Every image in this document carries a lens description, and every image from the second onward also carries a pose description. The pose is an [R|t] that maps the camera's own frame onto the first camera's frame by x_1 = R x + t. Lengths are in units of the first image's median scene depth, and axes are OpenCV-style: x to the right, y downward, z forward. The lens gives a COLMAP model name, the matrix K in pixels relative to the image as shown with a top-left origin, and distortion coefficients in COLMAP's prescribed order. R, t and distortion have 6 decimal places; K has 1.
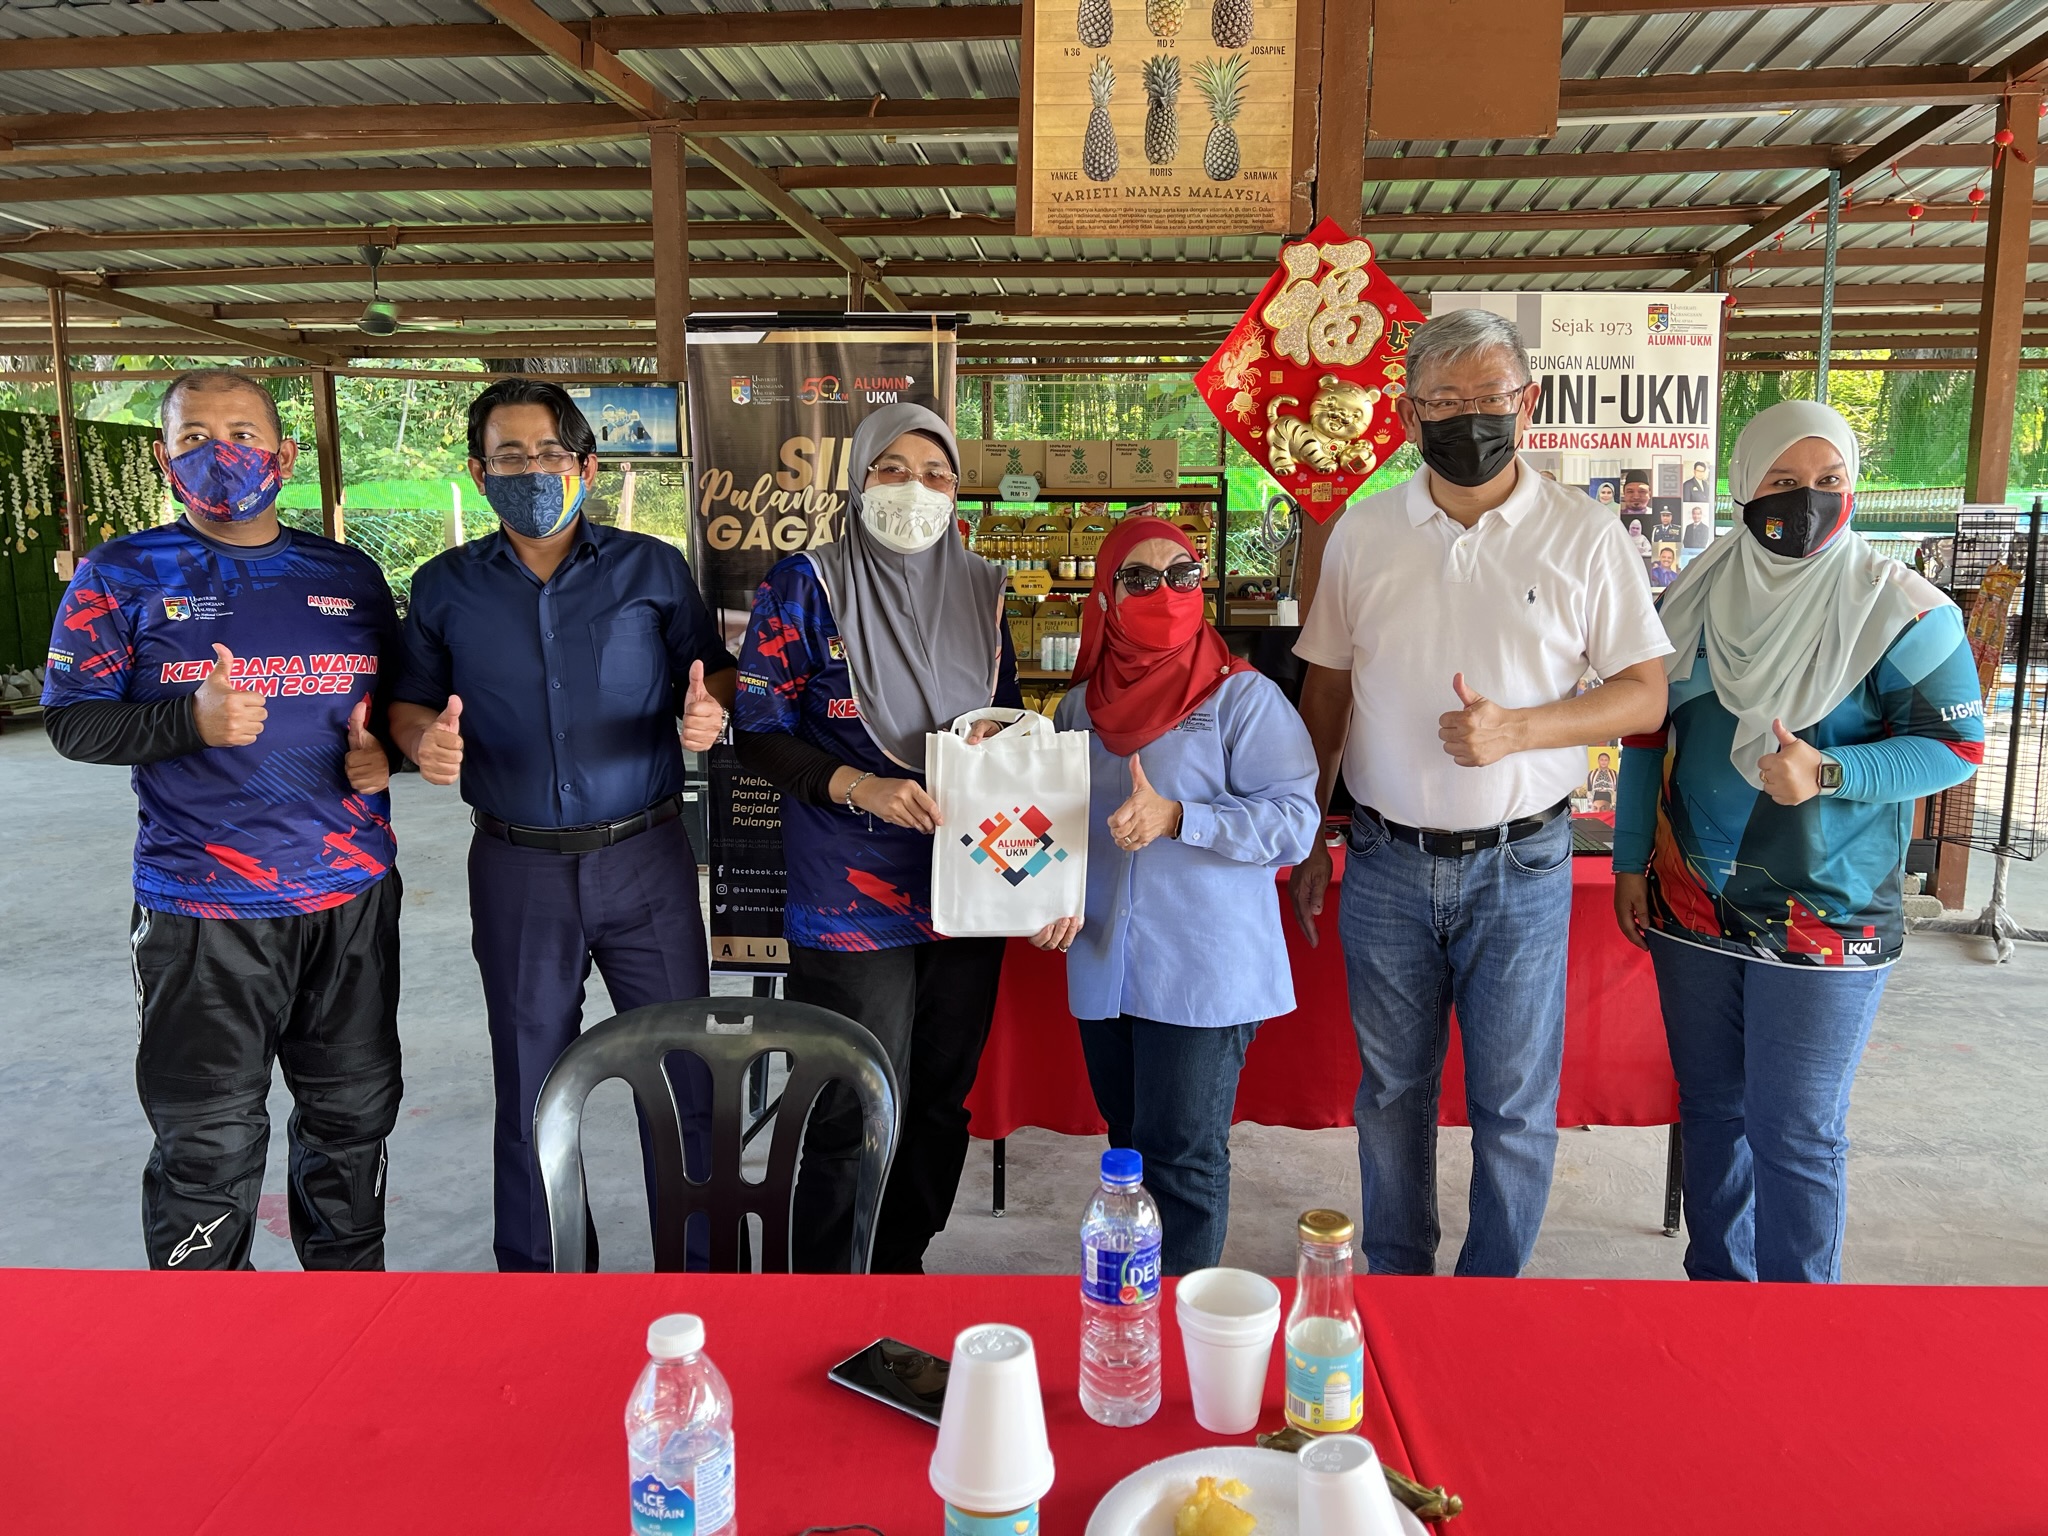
lens RADIAL K [[1564.6, 0, 1035.7], [0, 1564.6, 783.1], [0, 0, 1]] dist [0.062252, -0.061876]
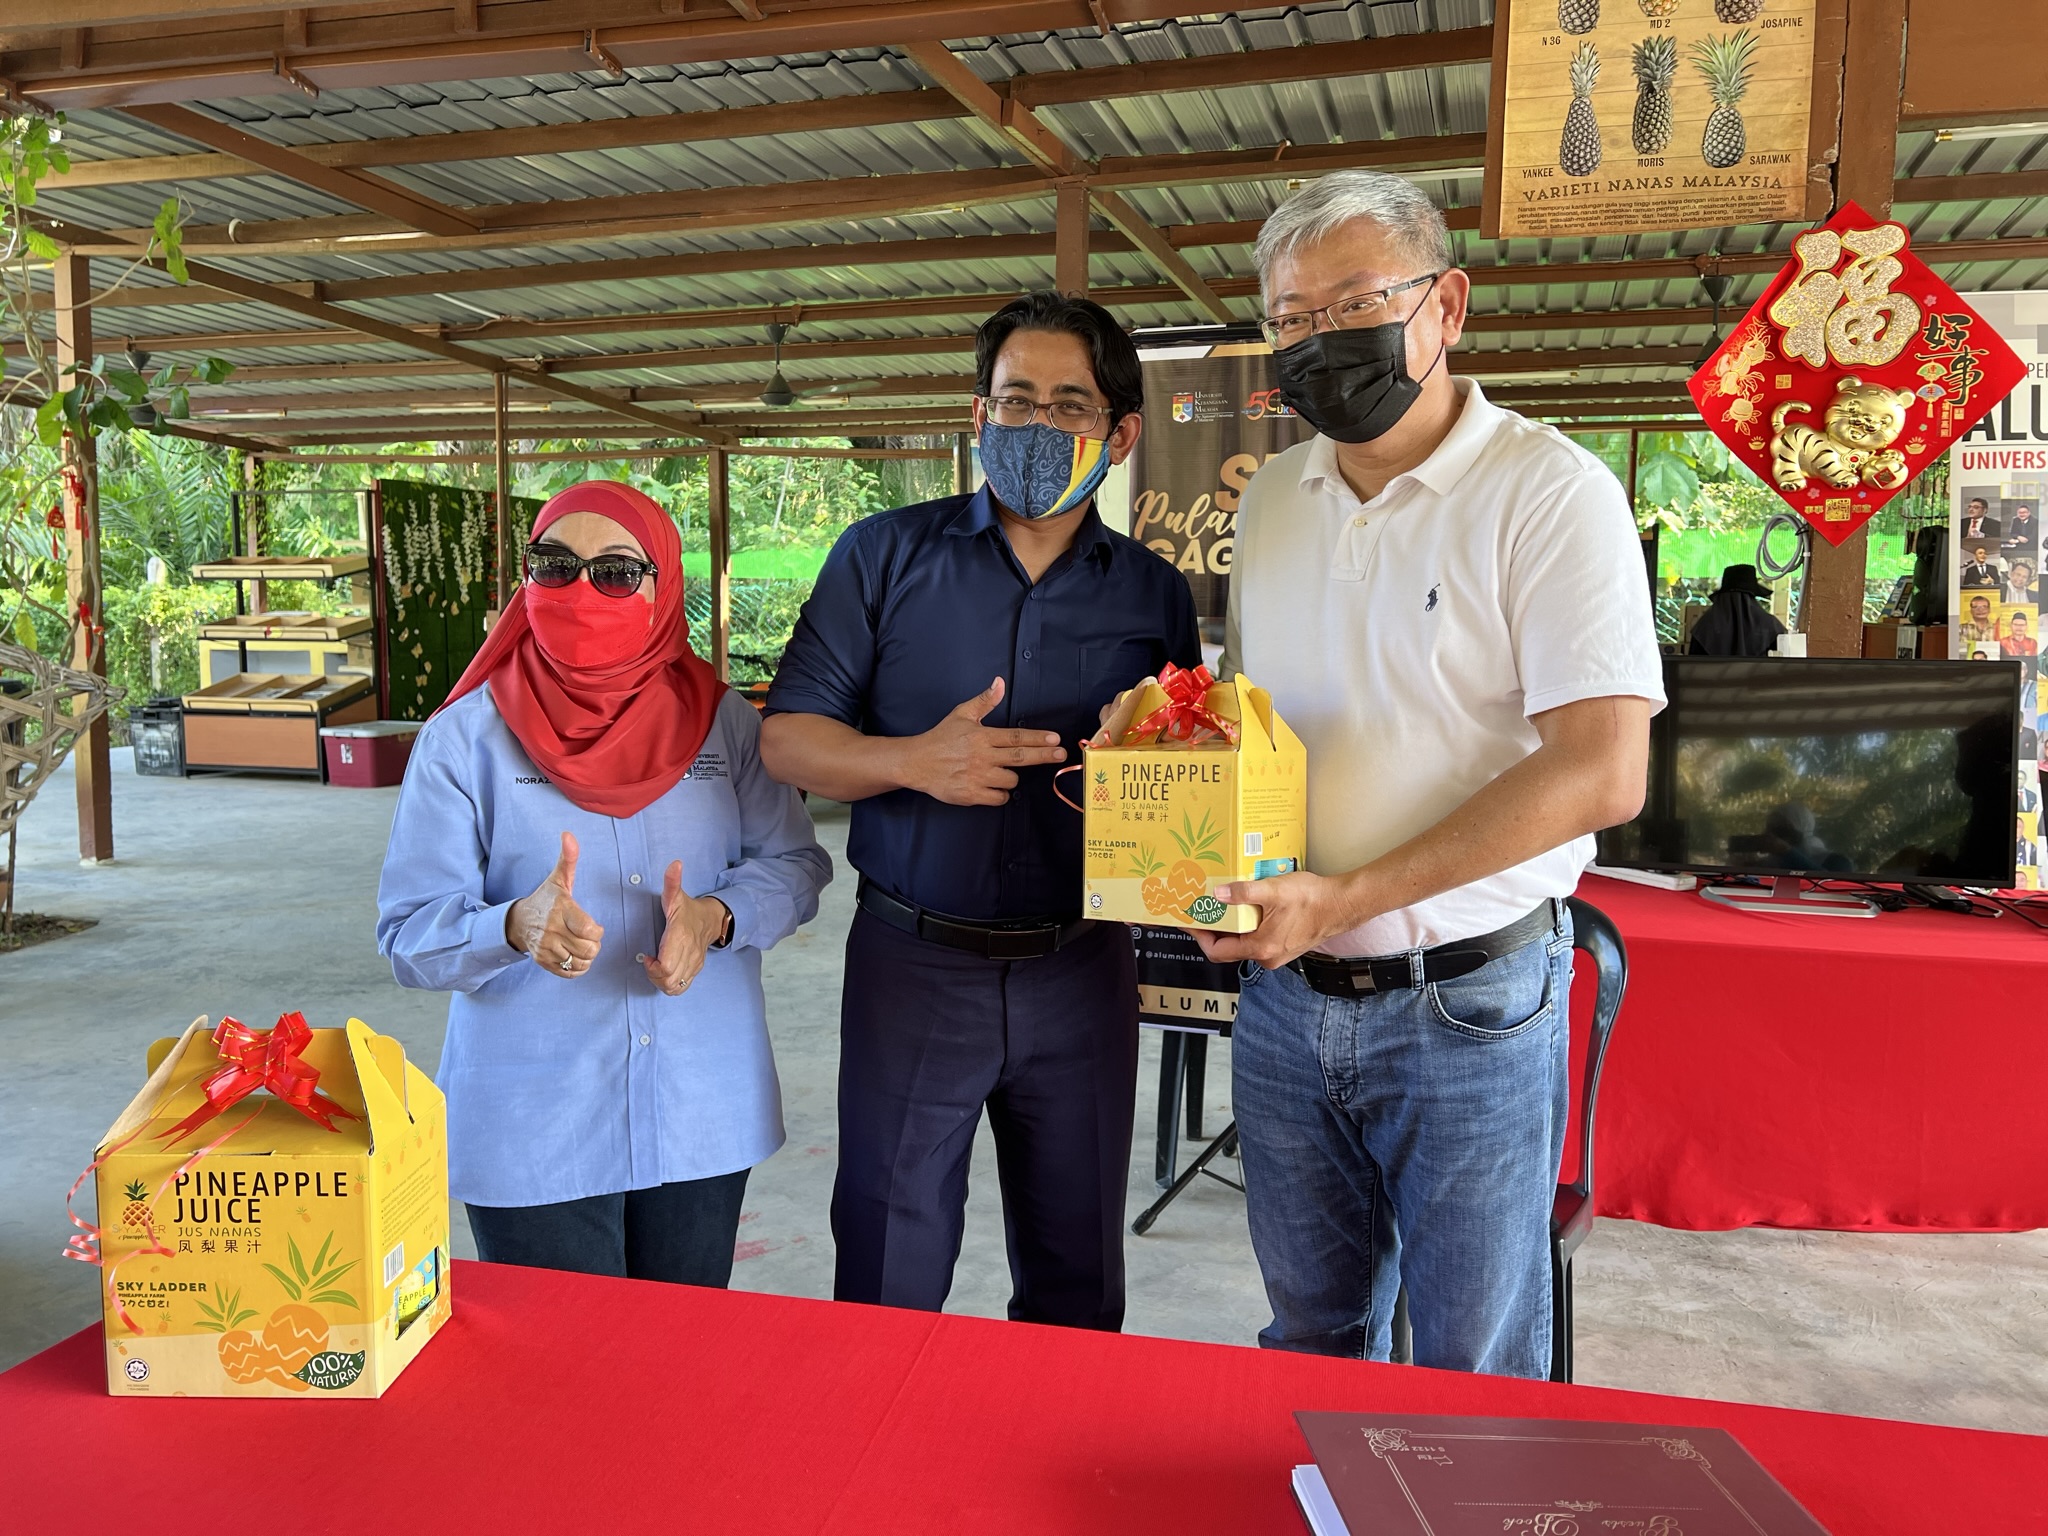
lens RADIAL K [[1564.6, 0, 1037.9], [0, 1564.6, 751.0], [0, 0, 1]] dist [0.062252, -0.061876]
pose [[0.979680, 0.023403, -0.199196, -0.073952], [-0.037864, 0.996891, -0.069098, 0.025139], [0.196960, 0.075237, 0.977520, 0.065360]]
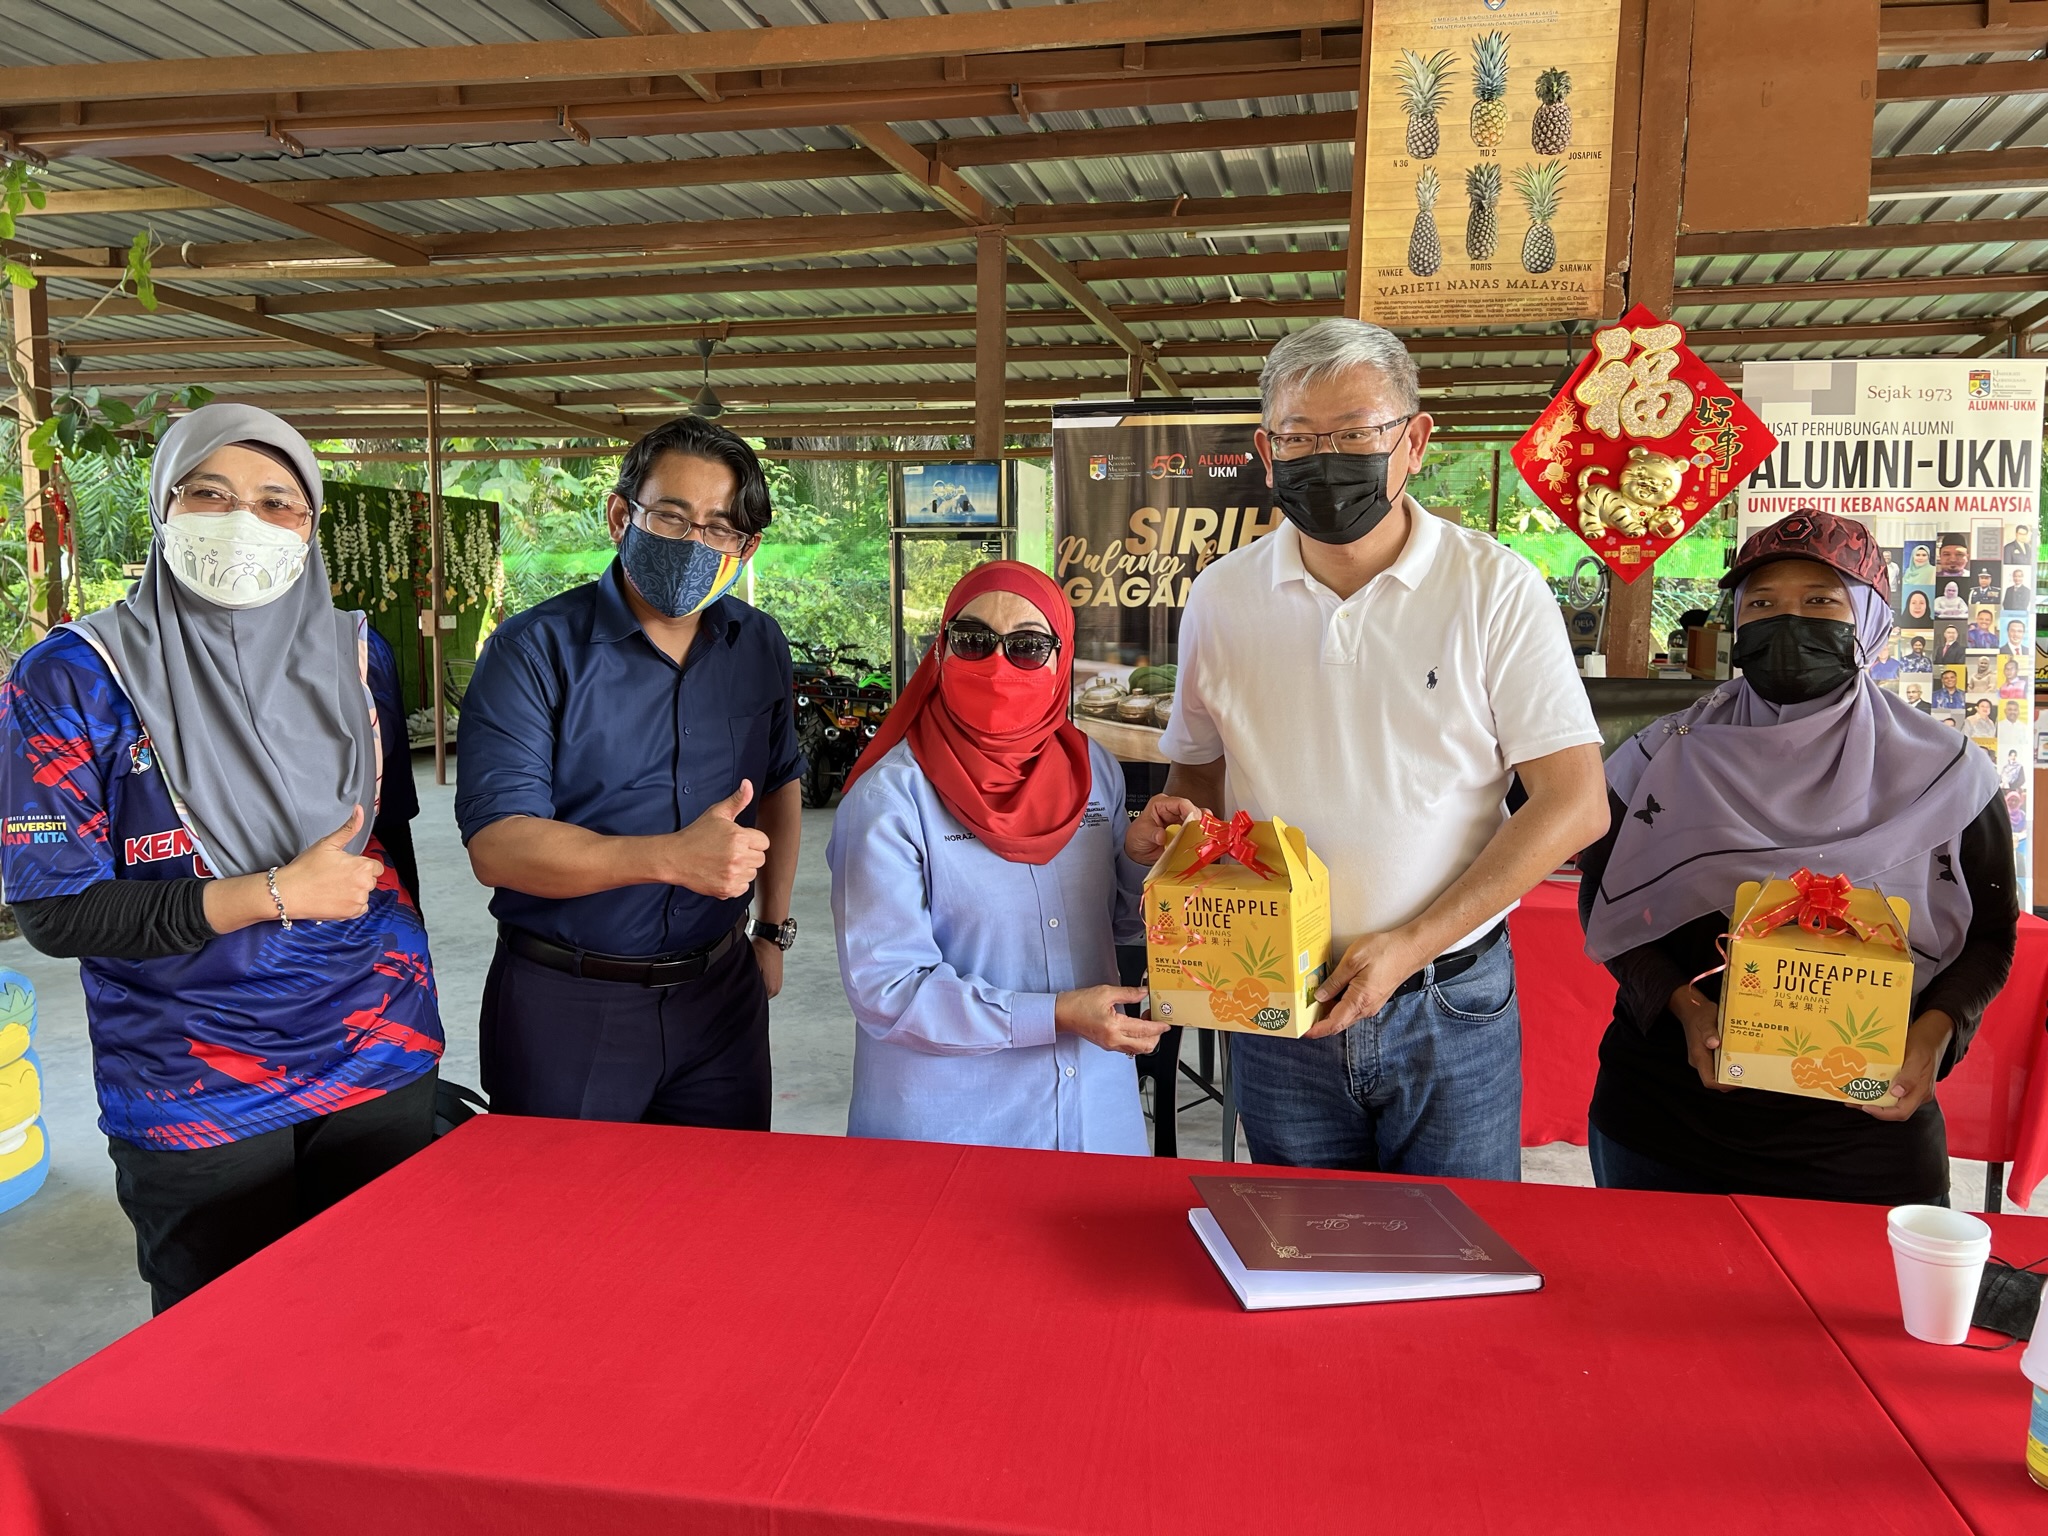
lens RADIAL K [[1564.6, 0, 1030.0], [0, 1564.6, 772.4], [0, 0, 1]] dist [0.062252, -0.061876]
pose [[0.989650, 0.020970, -0.141964, -0.066014], [-0.027815, 0.998535, -0.046403, 0.023568], [0.140783, 0.049872, 0.988784, -0.111487]]
